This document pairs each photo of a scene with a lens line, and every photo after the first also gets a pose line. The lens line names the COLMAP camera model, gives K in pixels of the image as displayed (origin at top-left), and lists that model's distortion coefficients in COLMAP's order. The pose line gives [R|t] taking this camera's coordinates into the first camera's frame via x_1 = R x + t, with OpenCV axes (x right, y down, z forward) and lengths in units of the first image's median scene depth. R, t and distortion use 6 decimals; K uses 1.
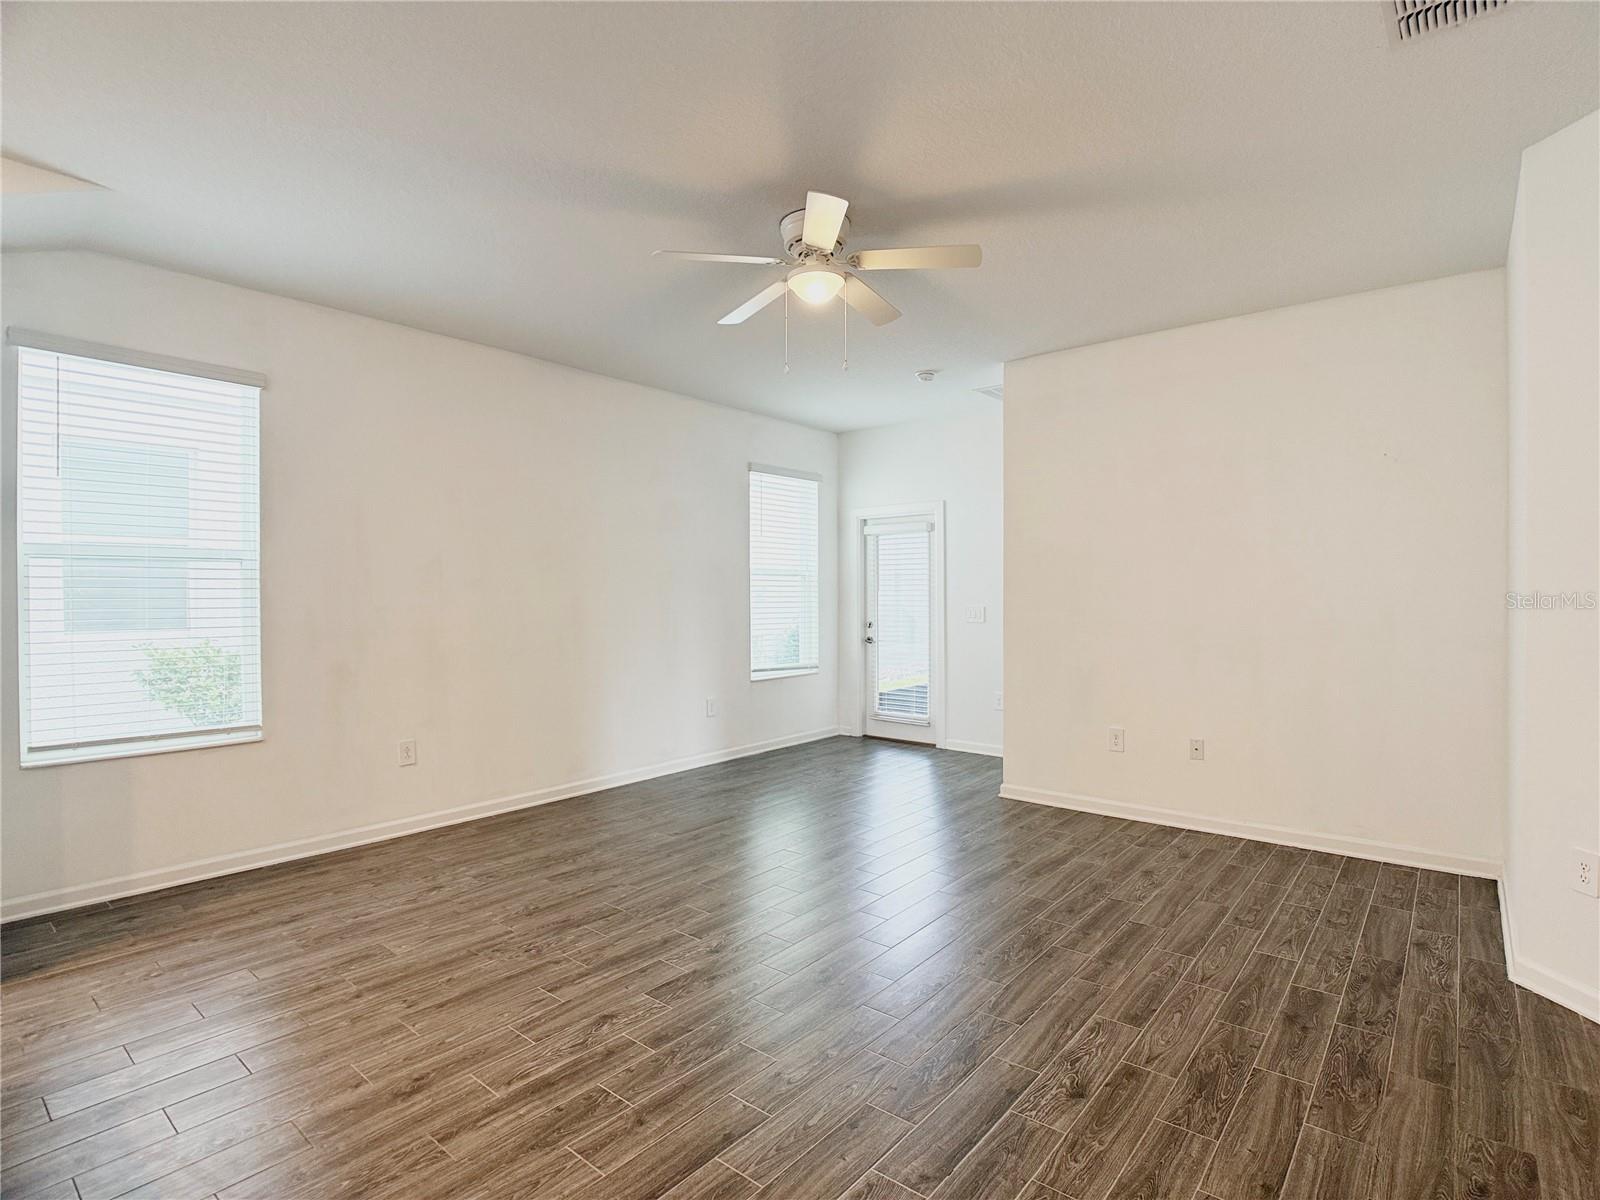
lens RADIAL K [[813.3, 0, 807.5], [0, 813.3, 610.1], [0, 0, 1]] dist [-0.023865, 0.002303]
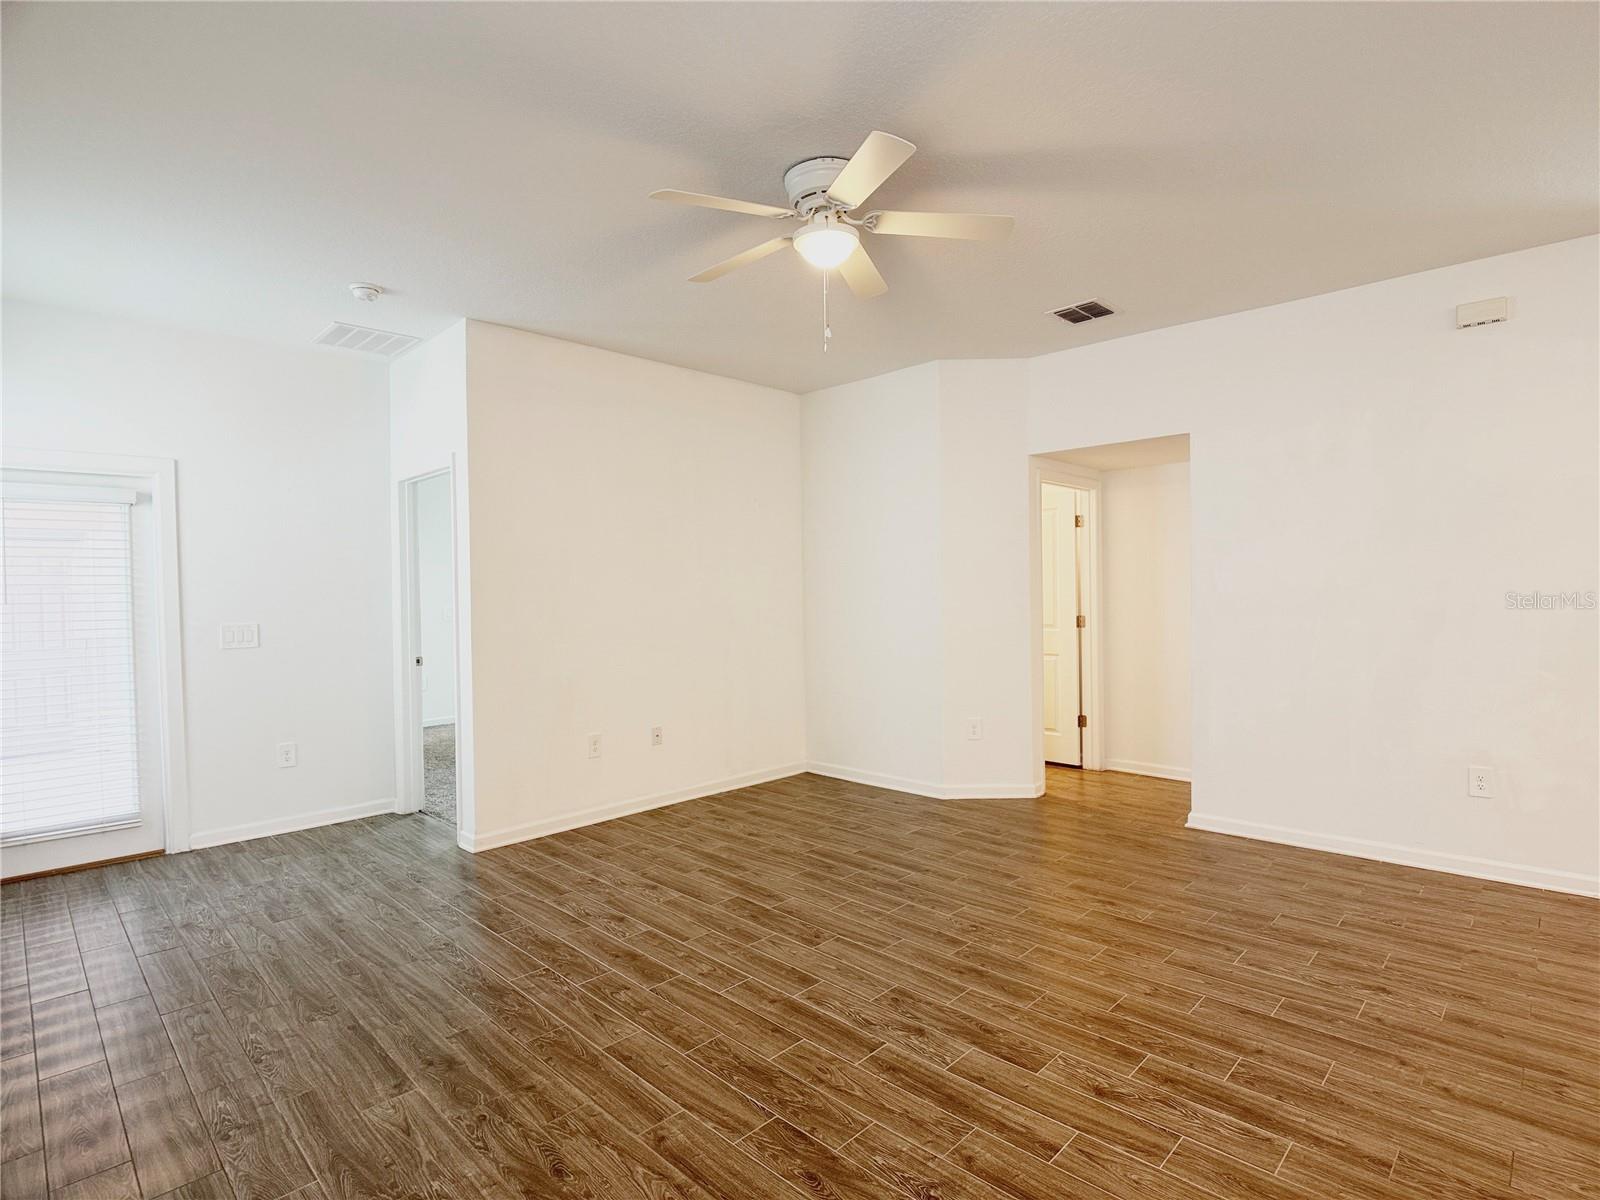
lens RADIAL K [[813.3, 0, 806.6], [0, 813.3, 603.0], [0, 0, 1]] dist [-0.023865, 0.002303]
pose [[0.084774, -0.018398, 0.996230, -0.803967], [0.040076, 0.999083, 0.015041, -0.028837], [-0.995594, 0.038650, 0.085434, 0.877611]]
